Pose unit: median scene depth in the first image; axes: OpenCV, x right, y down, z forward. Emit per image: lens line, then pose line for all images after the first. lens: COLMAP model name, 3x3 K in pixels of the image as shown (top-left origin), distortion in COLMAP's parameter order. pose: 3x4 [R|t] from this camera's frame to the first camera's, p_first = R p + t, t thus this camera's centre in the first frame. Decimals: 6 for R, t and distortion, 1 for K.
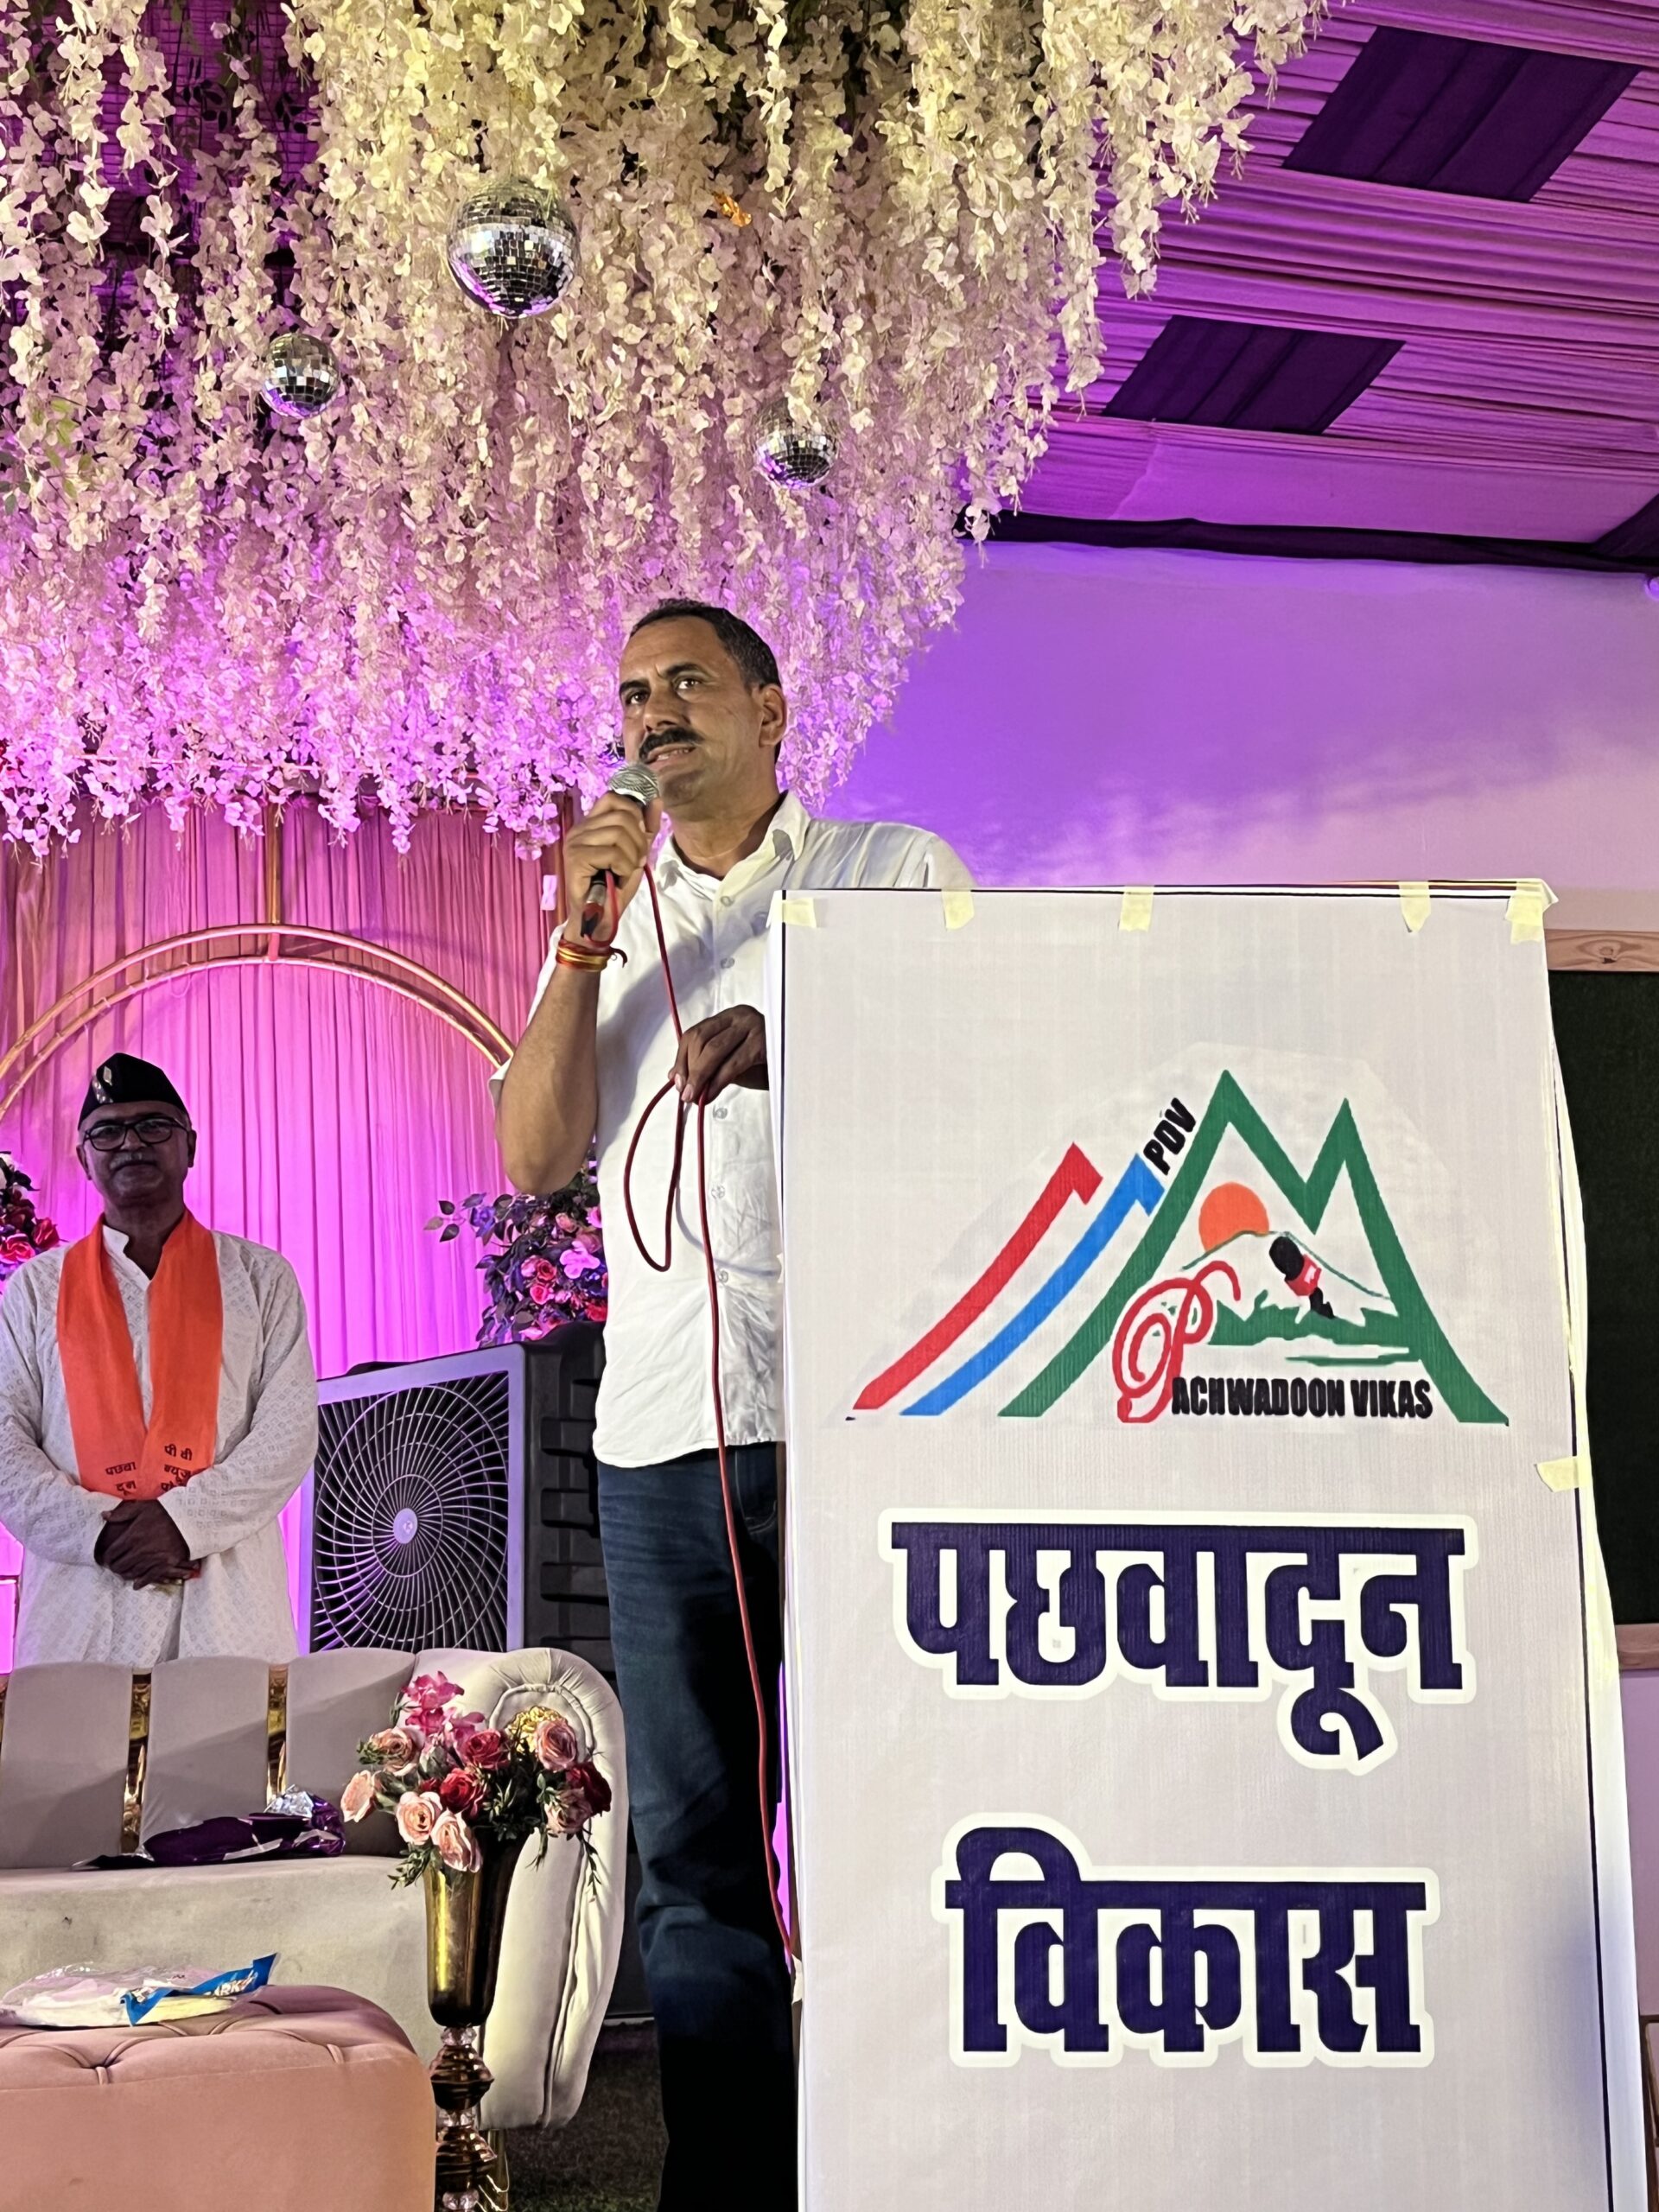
lens RADIAL K [[2750.9, 0, 827.8], [0, 2750.9, 1131.1], [0, 0, 1]] dist [0.130296, -0.399473]
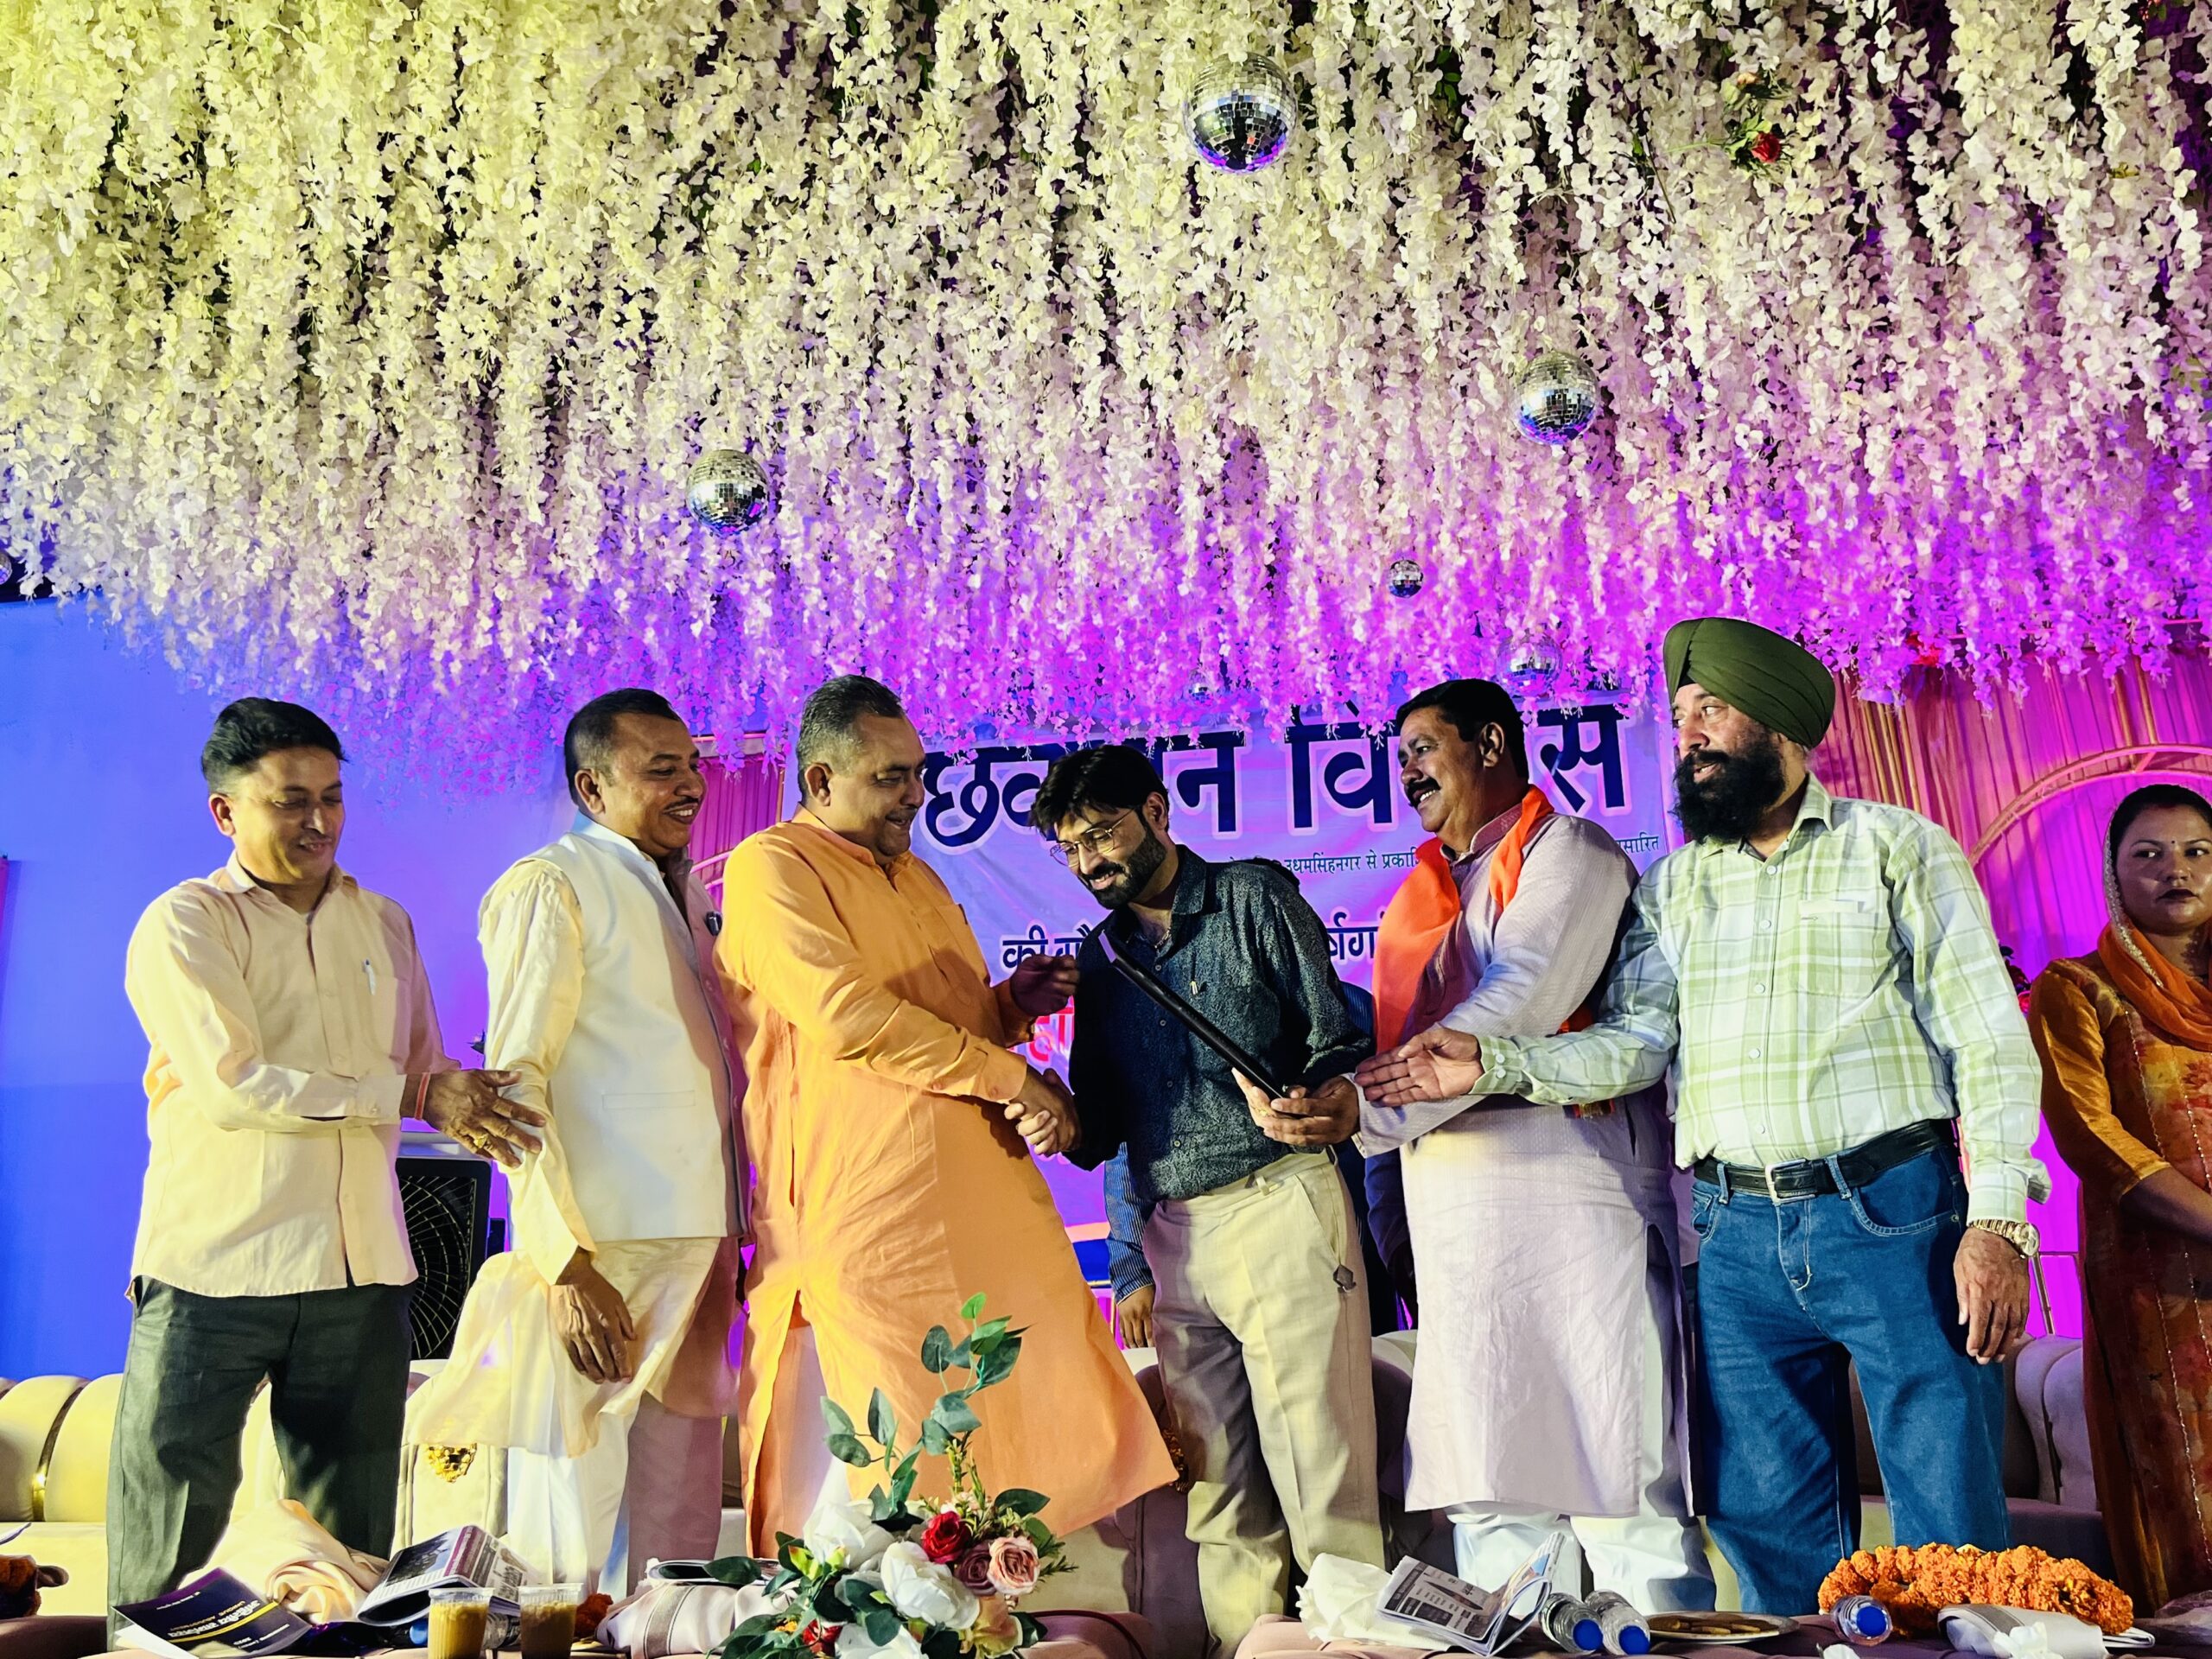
lens RADIAL K [[1986.3, 0, 1128.7], [0, 1986.3, 842.1], [0, 0, 1]] dist [0.081928, -0.126692]
pose [[0.924939, -0.077995, -0.372027, -0.486185], [0.061141, 0.996506, -0.056907, -0.008159], [0.375166, 0.029889, 0.926476, -0.081108]]
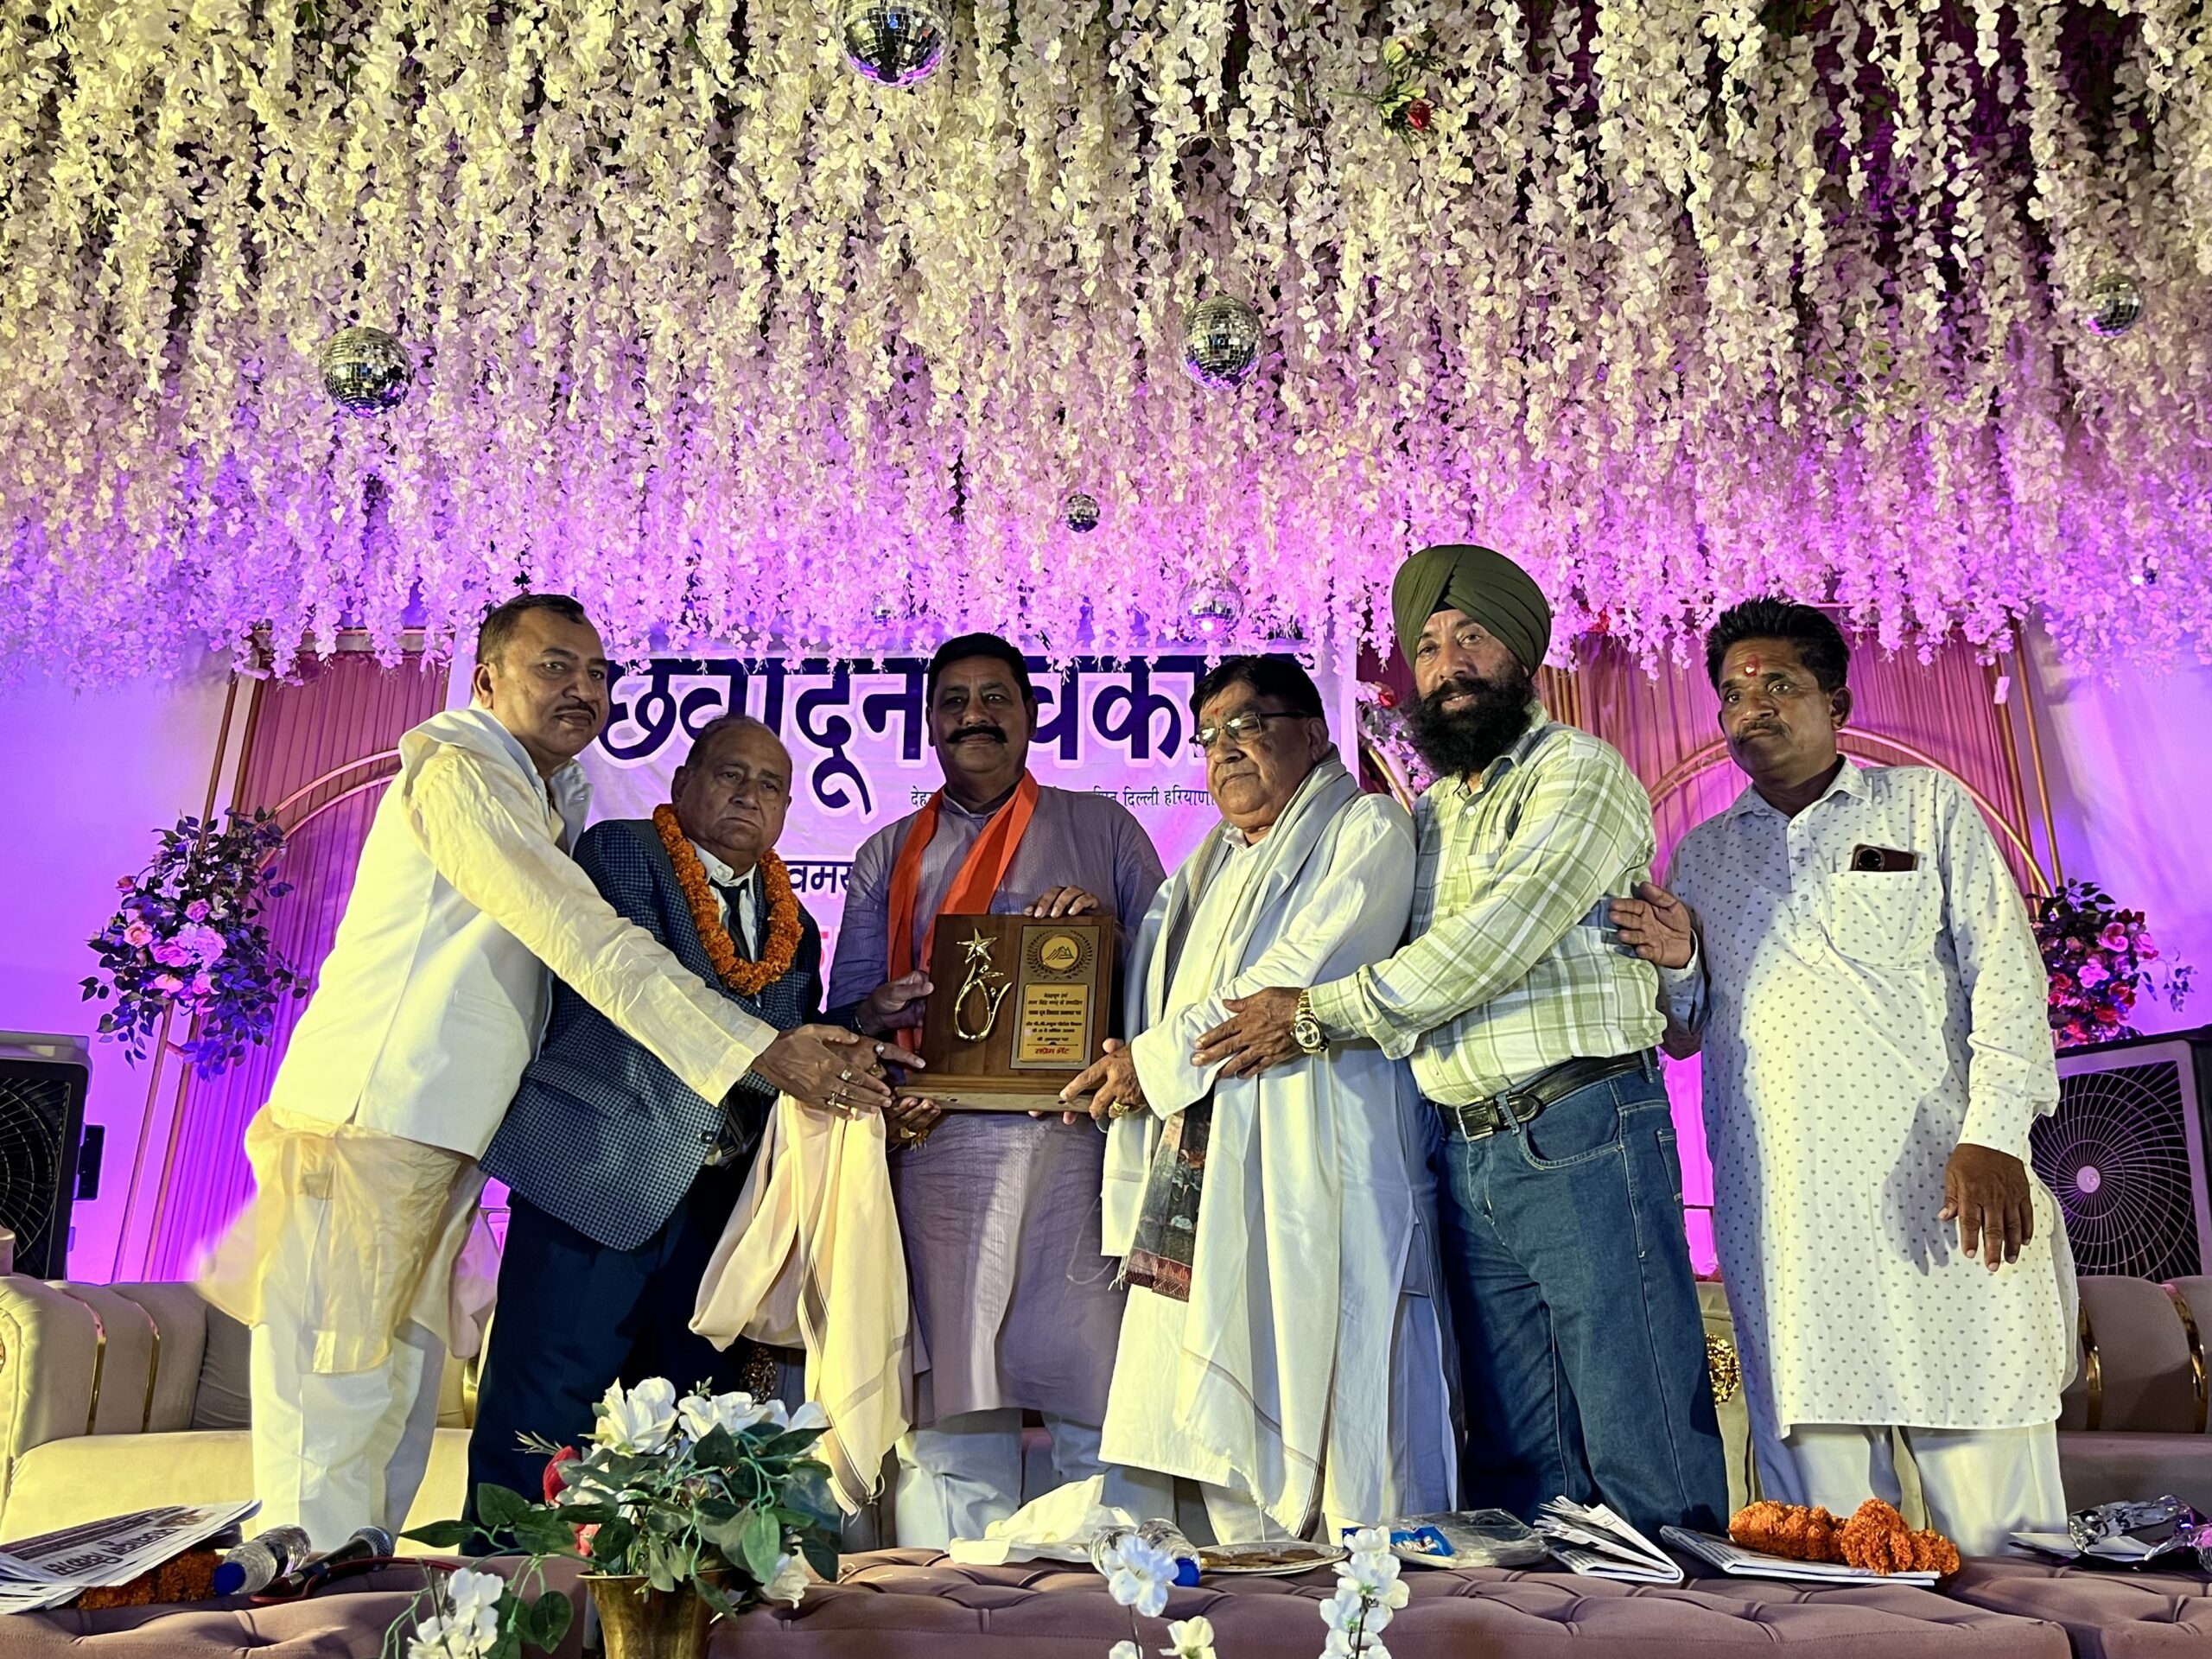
lens RADIAL K [[2037.2, 0, 1111.4], [0, 2037.2, 830.3], [0, 0, 1]] dist [0.053437, -0.071082]
pose [[0.963722, -0.020470, -0.266120, -0.426338], [0.014259, 0.999579, -0.025252, -0.003994], [0.266525, 0.020541, 0.963609, -0.075252]]
